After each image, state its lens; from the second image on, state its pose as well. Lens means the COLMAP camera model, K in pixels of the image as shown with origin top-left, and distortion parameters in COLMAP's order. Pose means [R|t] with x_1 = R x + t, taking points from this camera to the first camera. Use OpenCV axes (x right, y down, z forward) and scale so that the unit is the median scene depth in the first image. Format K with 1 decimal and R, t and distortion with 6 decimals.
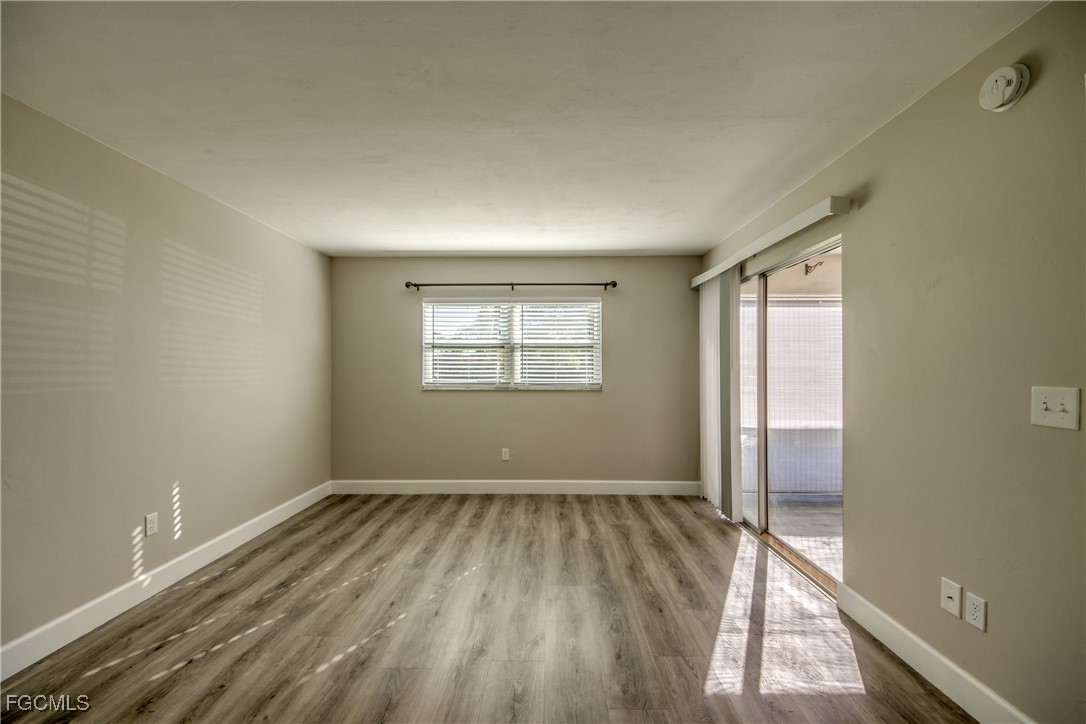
lens RADIAL K [[405.6, 0, 540.4], [0, 405.6, 367.7], [0, 0, 1]] dist [0.050676, -0.033318]
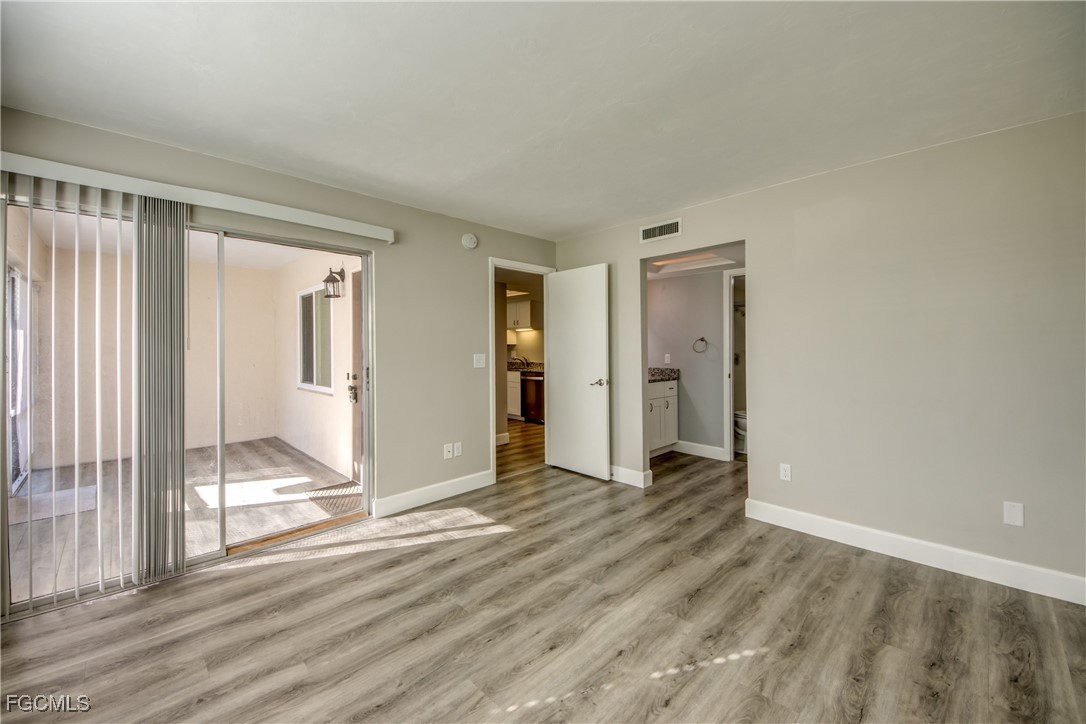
lens RADIAL K [[432.8, 0, 546.5], [0, 432.8, 348.1], [0, 0, 1]] dist [0.038103, -0.017810]
pose [[-0.720990, 0.004127, 0.692933, -0.476398], [0.003852, 0.999991, -0.001947, 0.004478], [-0.692935, 0.001266, -0.720999, 1.099757]]
